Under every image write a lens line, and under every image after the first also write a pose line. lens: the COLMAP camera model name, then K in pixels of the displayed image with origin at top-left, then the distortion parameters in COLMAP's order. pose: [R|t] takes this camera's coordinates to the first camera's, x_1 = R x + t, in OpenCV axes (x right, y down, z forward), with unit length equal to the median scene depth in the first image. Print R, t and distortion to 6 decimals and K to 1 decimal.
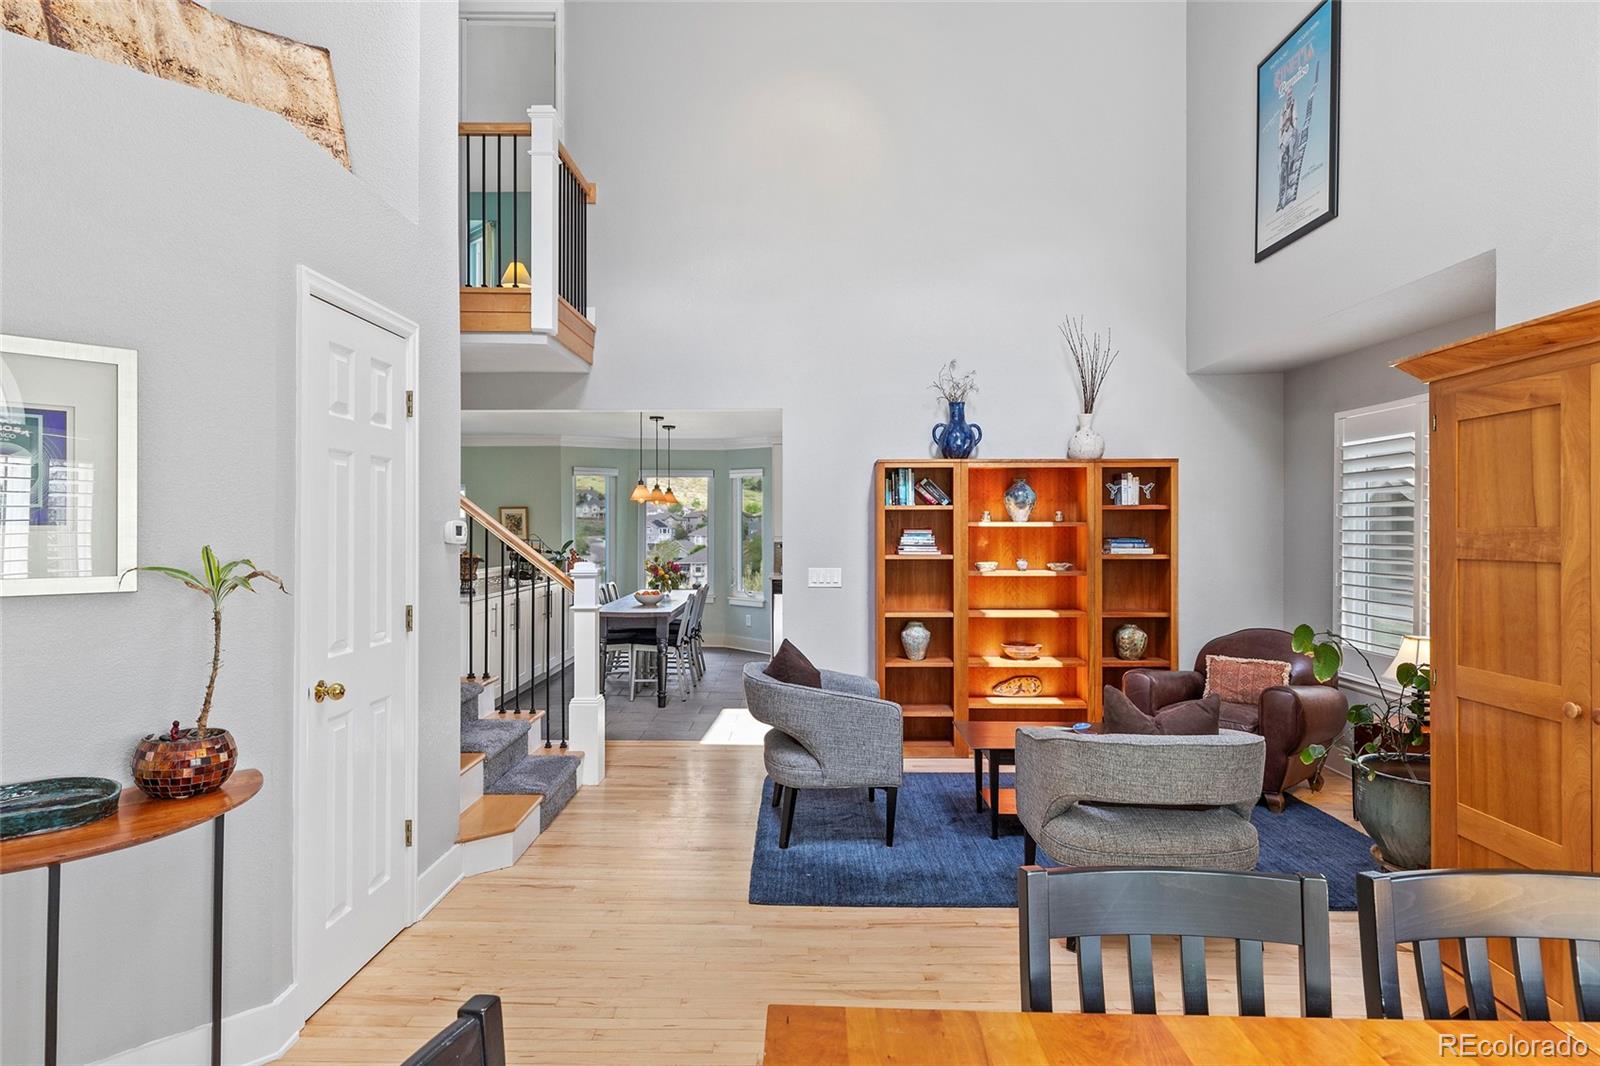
lens RADIAL K [[897.6, 0, 800.0], [0, 897.6, 533.0], [0, 0, 1]] dist [0.000214, 0.000071]
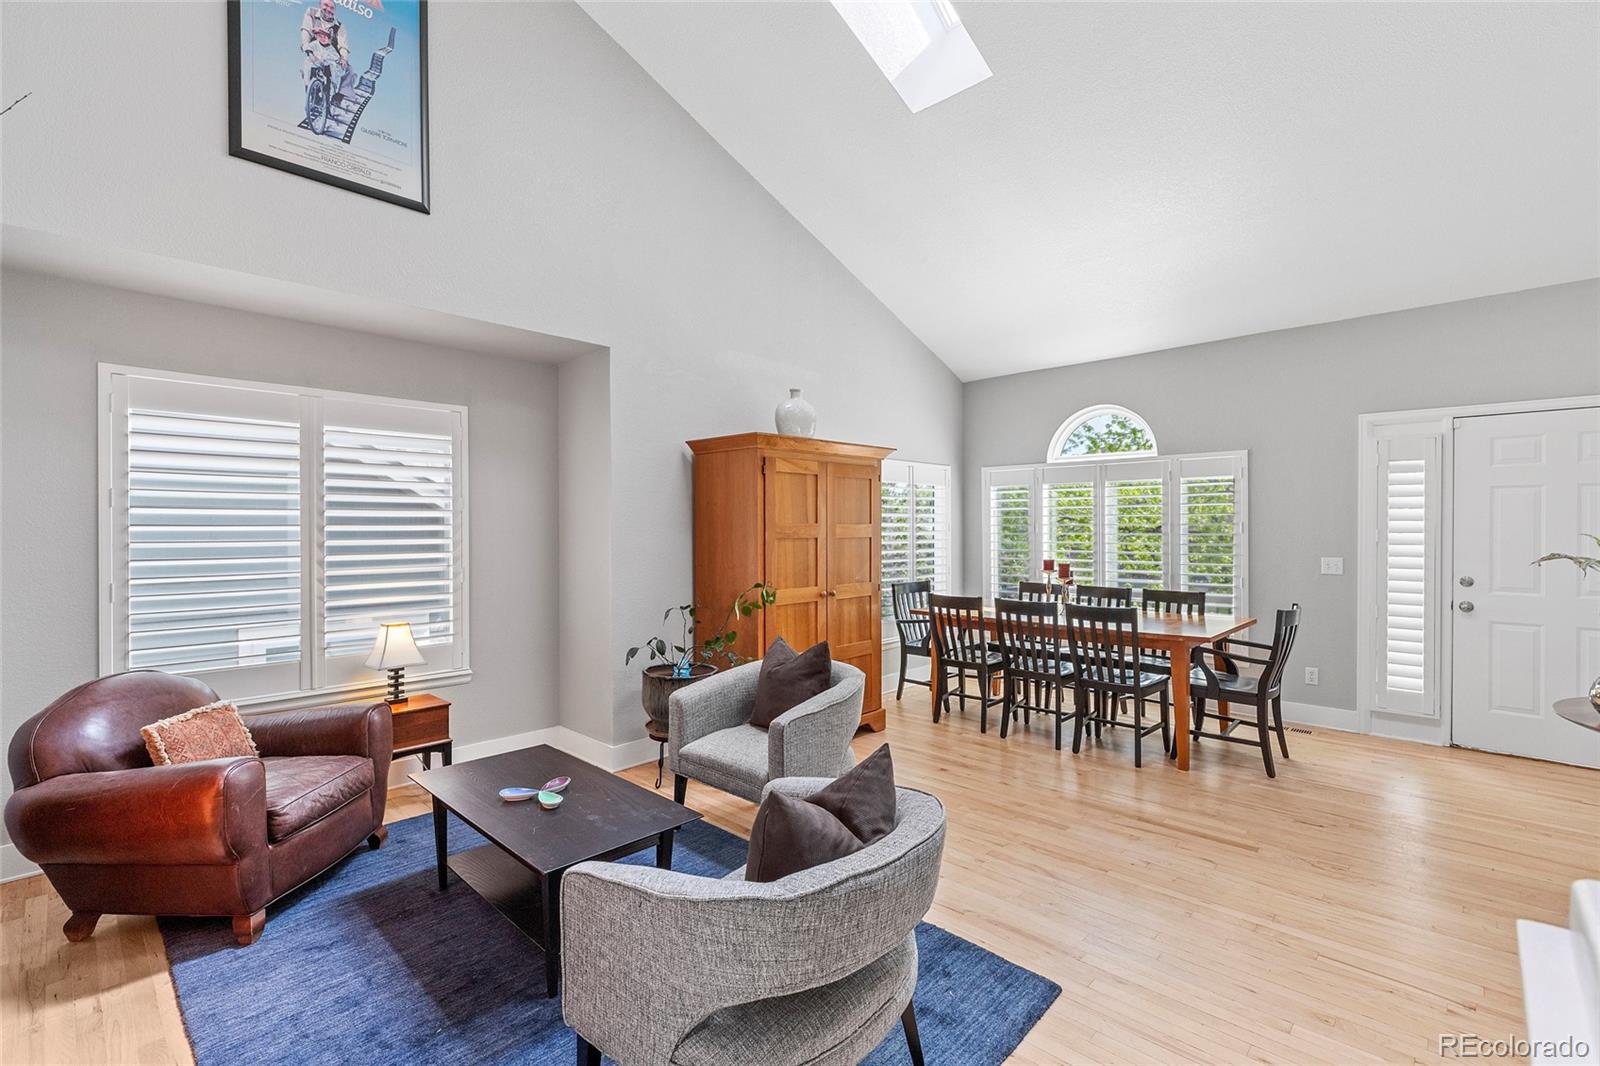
lens RADIAL K [[717.2, 0, 800.0], [0, 717.2, 533.0], [0, 0, 1]] dist [0.001269, 0.000066]
pose [[-0.732939, -0.005011, 0.680276, -0.279426], [0.002139, 0.999951, 0.009671, -0.000266], [-0.680291, 0.008544, -0.732892, 1.426793]]
